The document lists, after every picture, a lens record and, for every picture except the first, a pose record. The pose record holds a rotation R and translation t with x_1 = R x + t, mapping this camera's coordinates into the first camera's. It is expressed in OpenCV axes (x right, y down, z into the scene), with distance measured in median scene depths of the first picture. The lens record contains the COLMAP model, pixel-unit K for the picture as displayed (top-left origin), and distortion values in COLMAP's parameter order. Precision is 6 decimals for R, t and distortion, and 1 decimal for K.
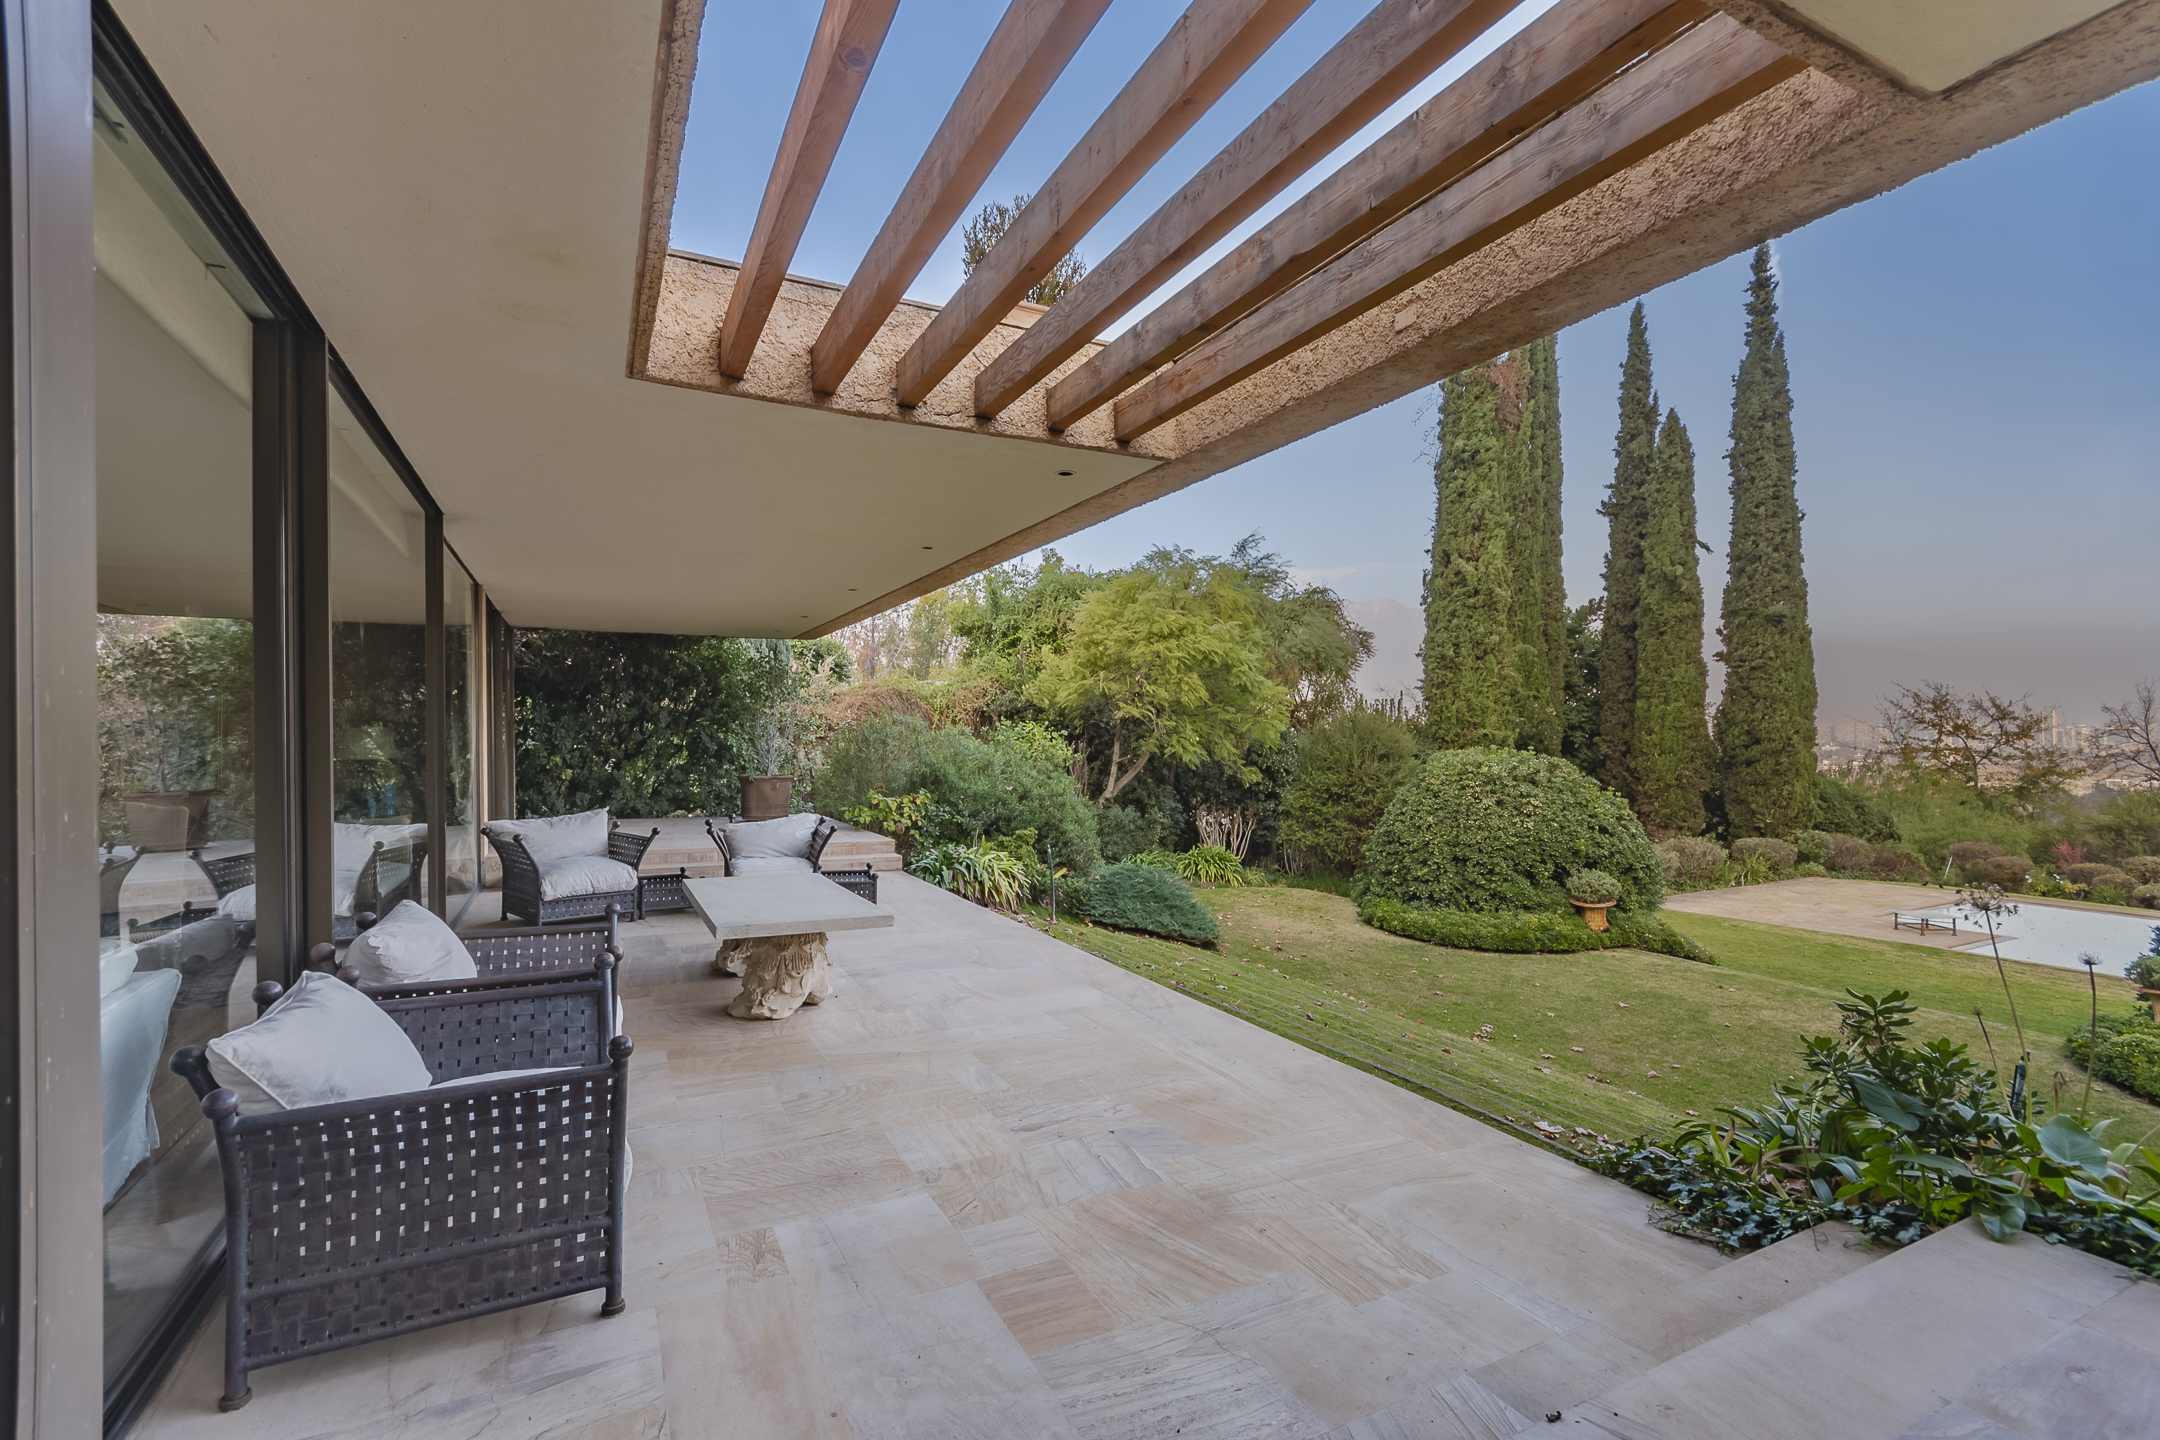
lens RADIAL K [[963.4, 0, 1079.5], [0, 963.4, 730.8], [0, 0, 1]] dist [0.005257, 0.000684]
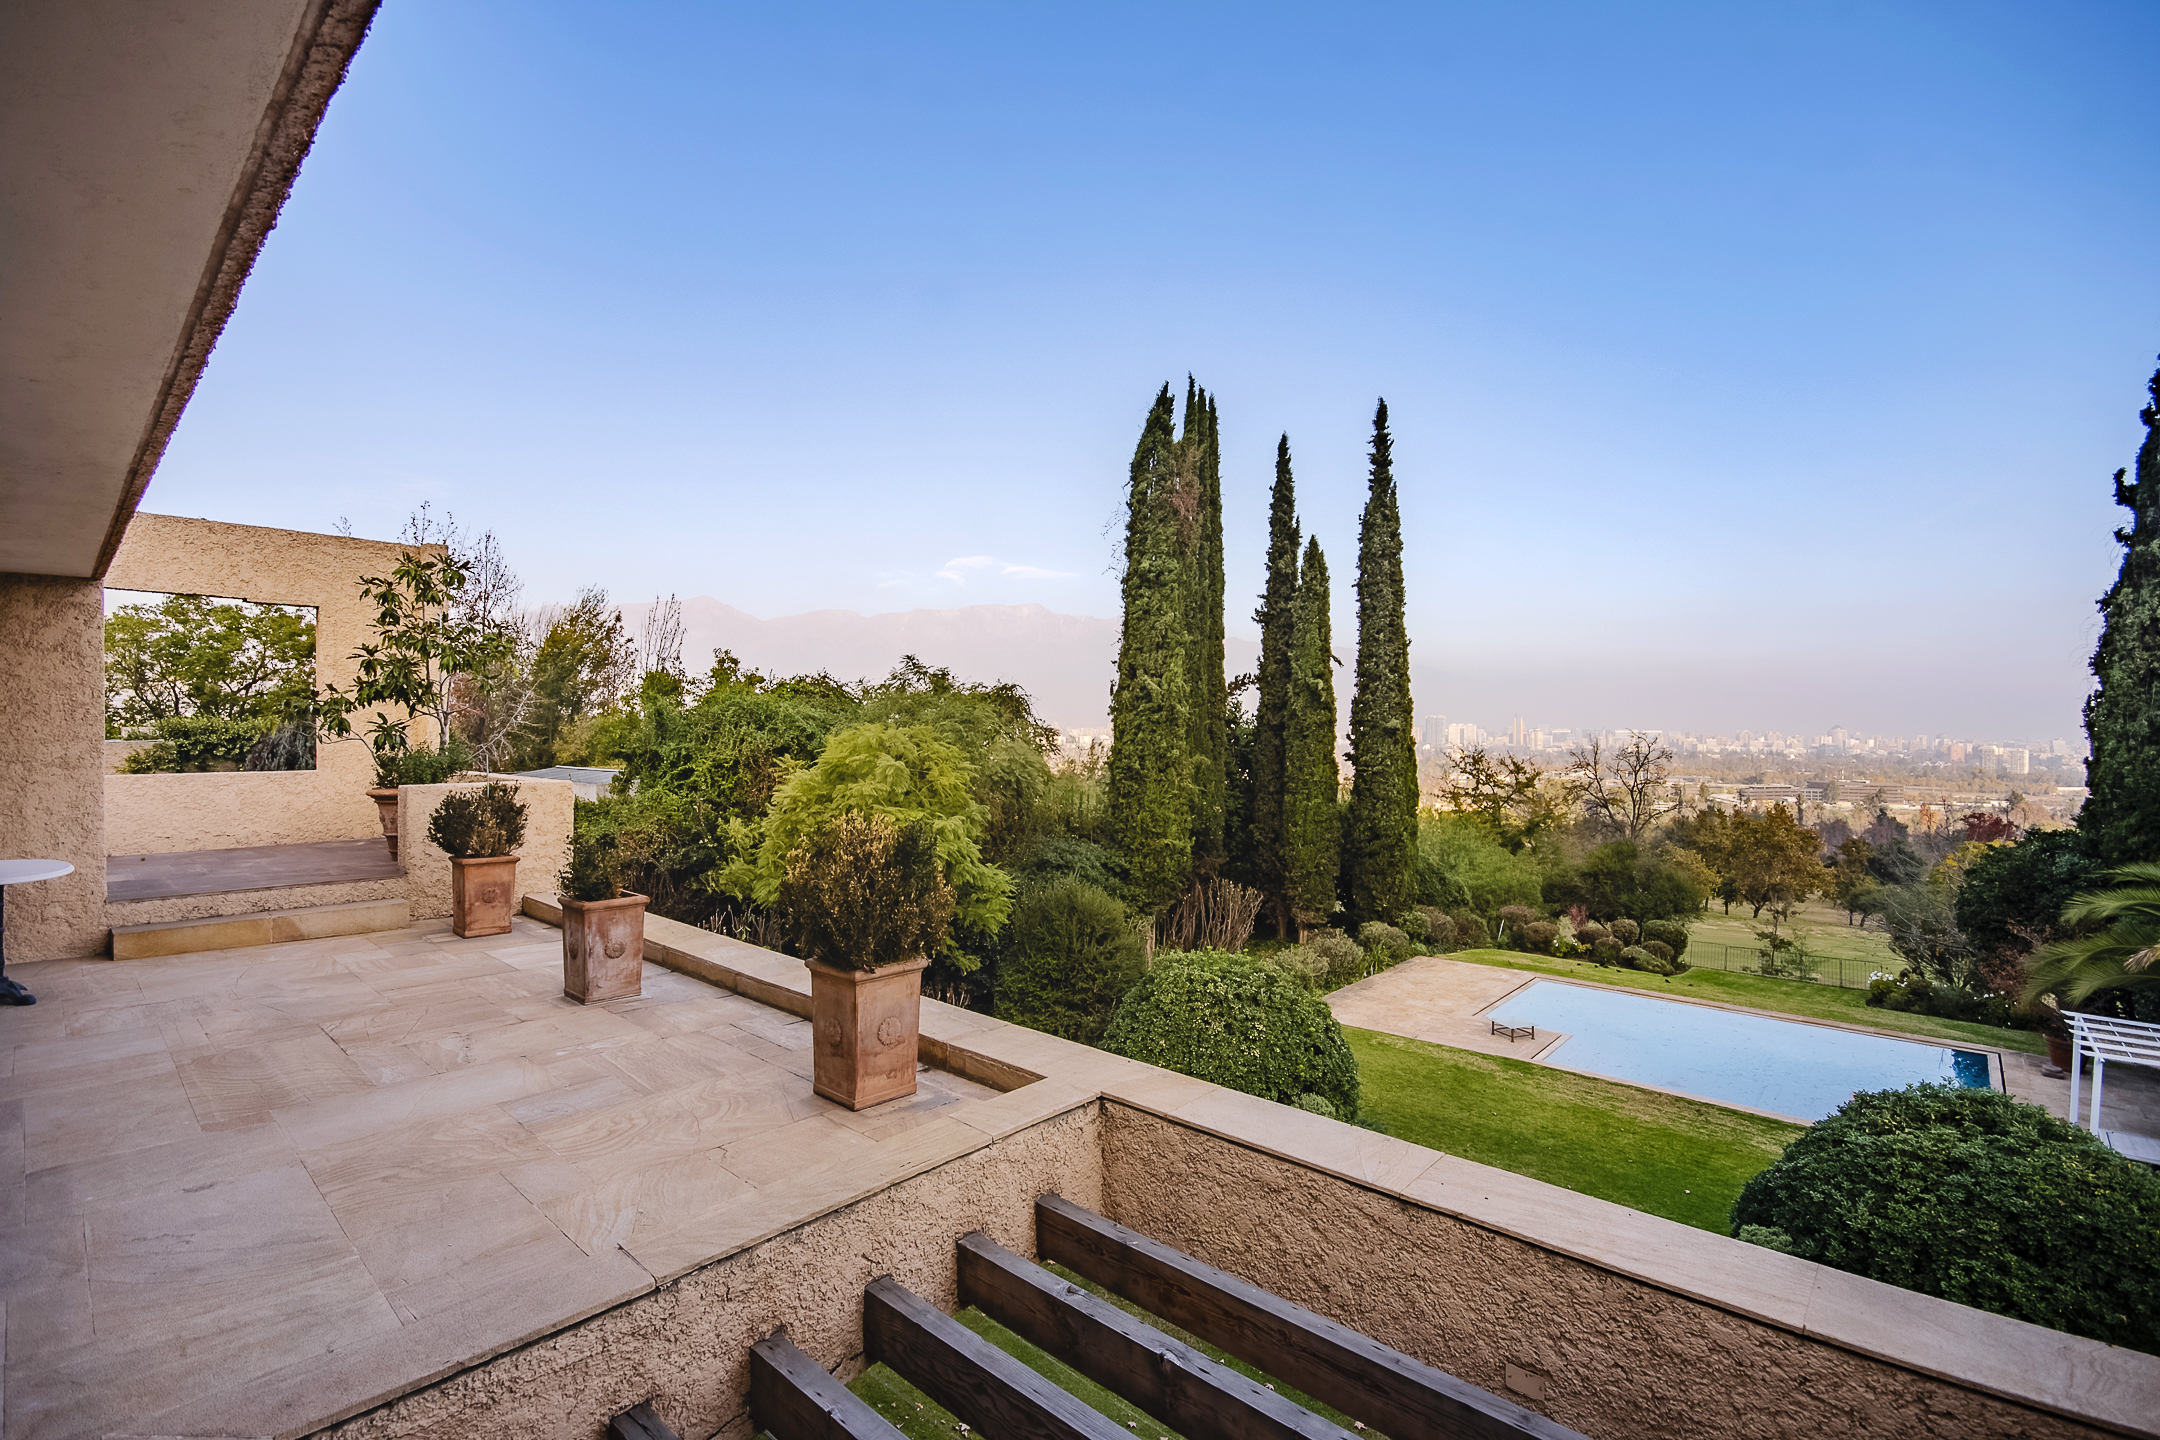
lens RADIAL K [[953.2, 0, 1085.0], [0, 953.2, 730.7], [0, 0, 1]] dist [-0.000638, -0.000801]
pose [[0.935650, 0.004392, 0.352901, -0.028704], [-0.005643, 0.999981, 0.002517, -0.113951], [-0.352883, -0.004347, 0.935657, 0.054714]]
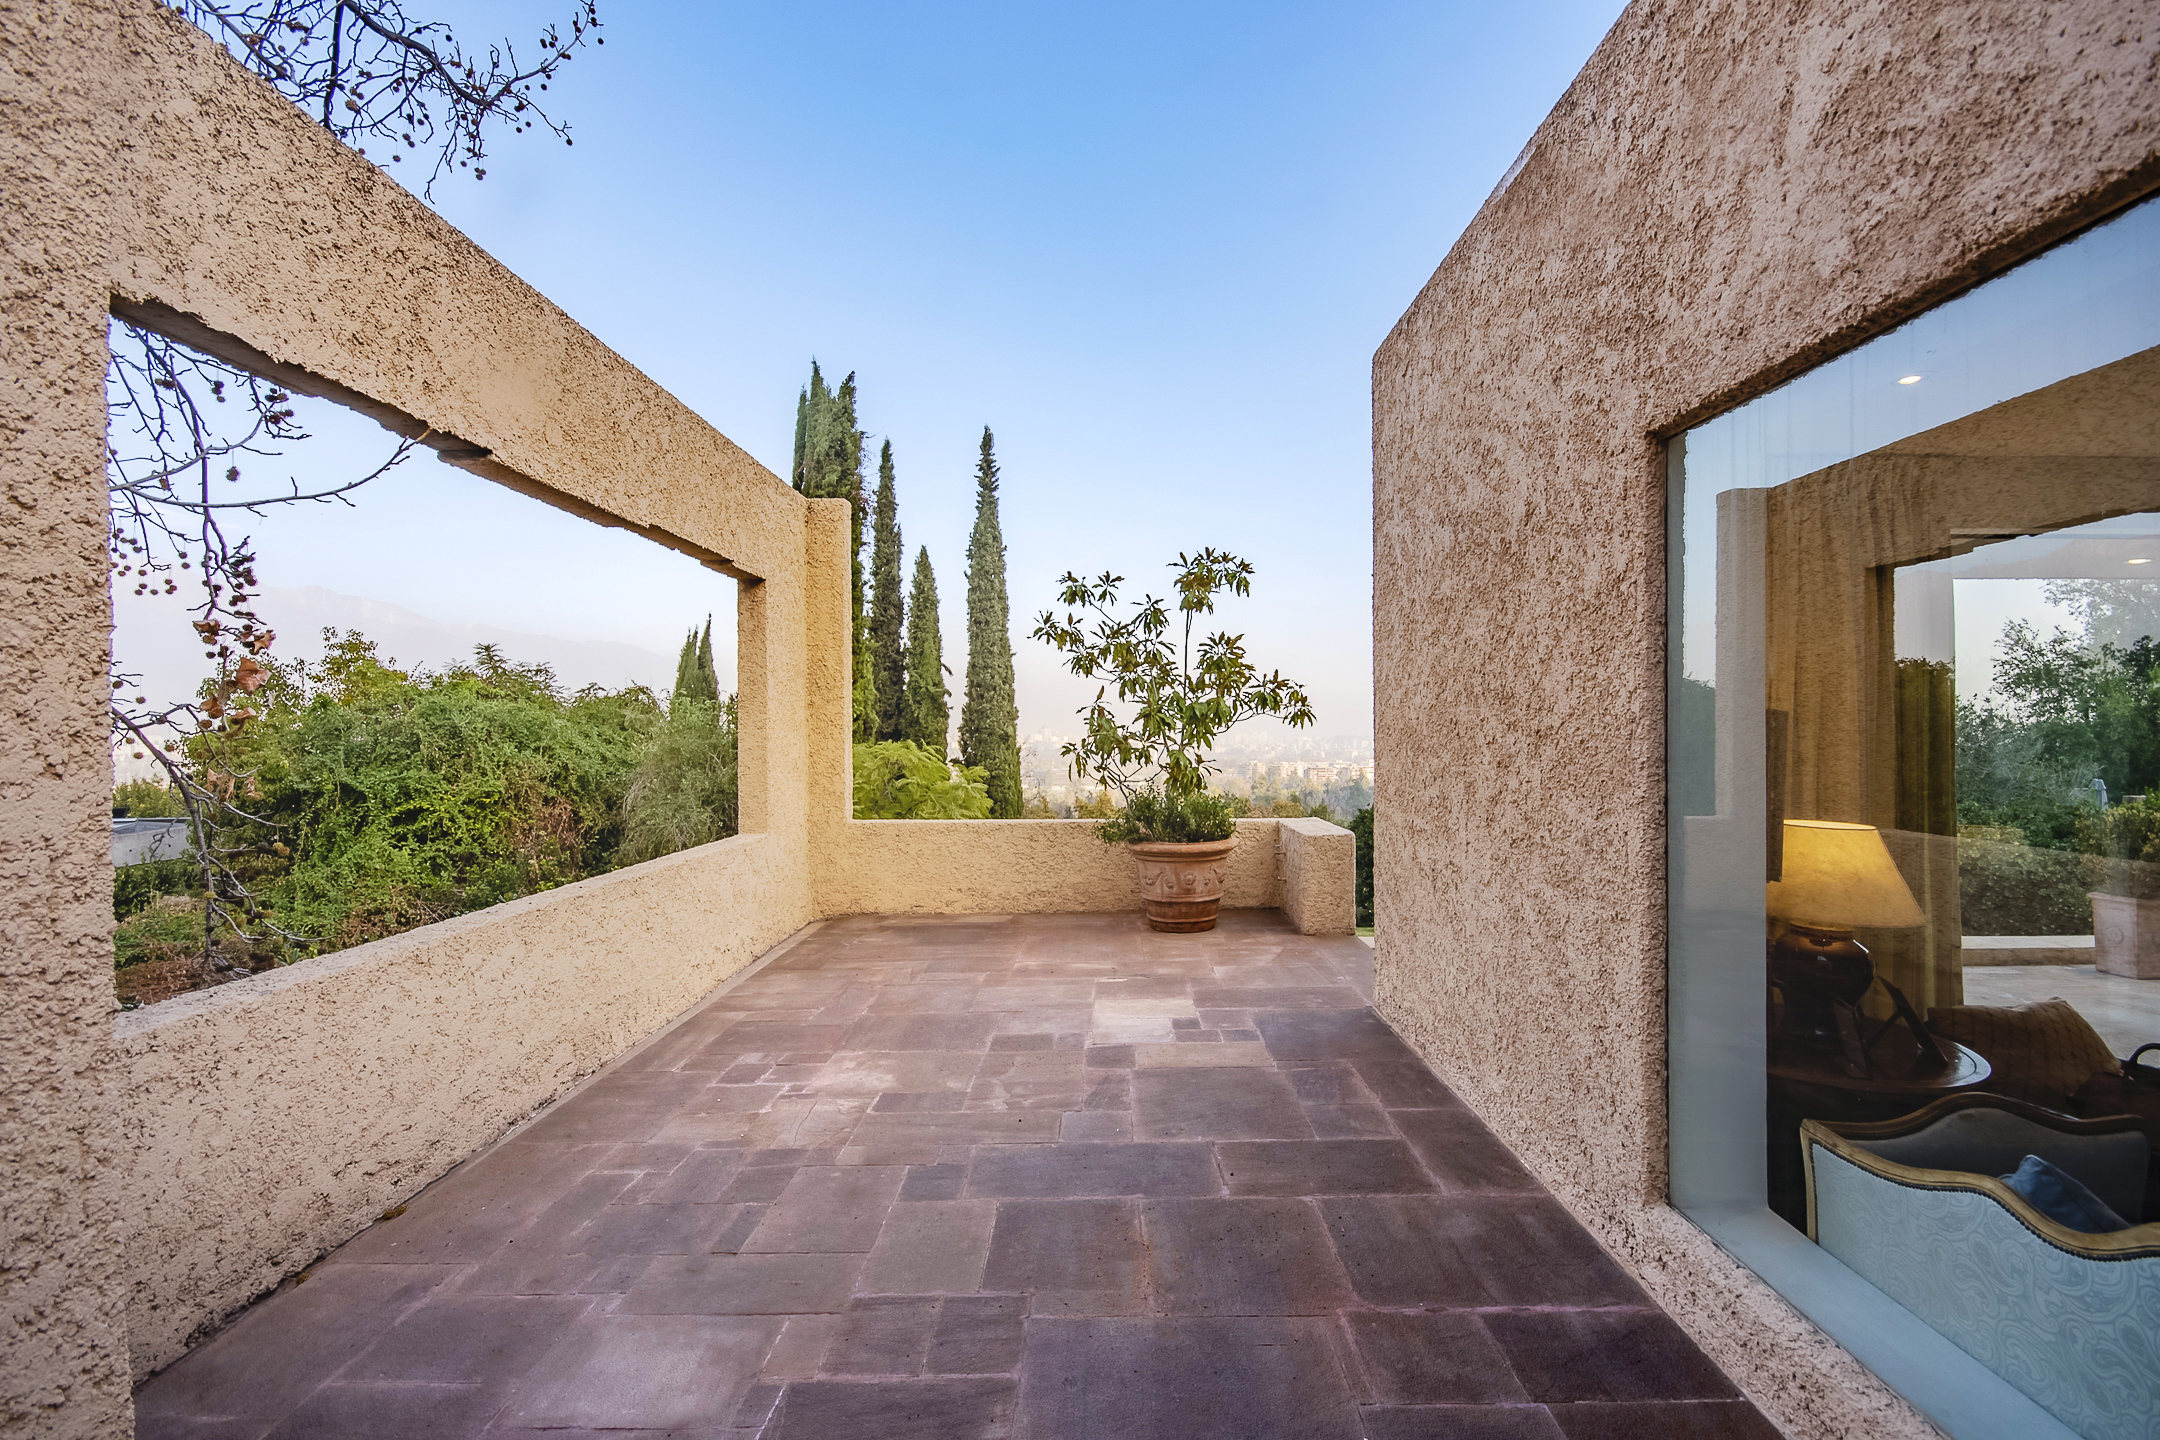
lens RADIAL K [[969.1, 0, 1084.5], [0, 969.1, 726.5], [0, 0, 1]] dist [-0.004567, -0.000790]
pose [[0.477794, 0.003092, 0.878466, -0.326738], [0.002040, 0.999987, -0.004629, -0.120772], [-0.878470, 0.004004, 0.477782, 0.300354]]
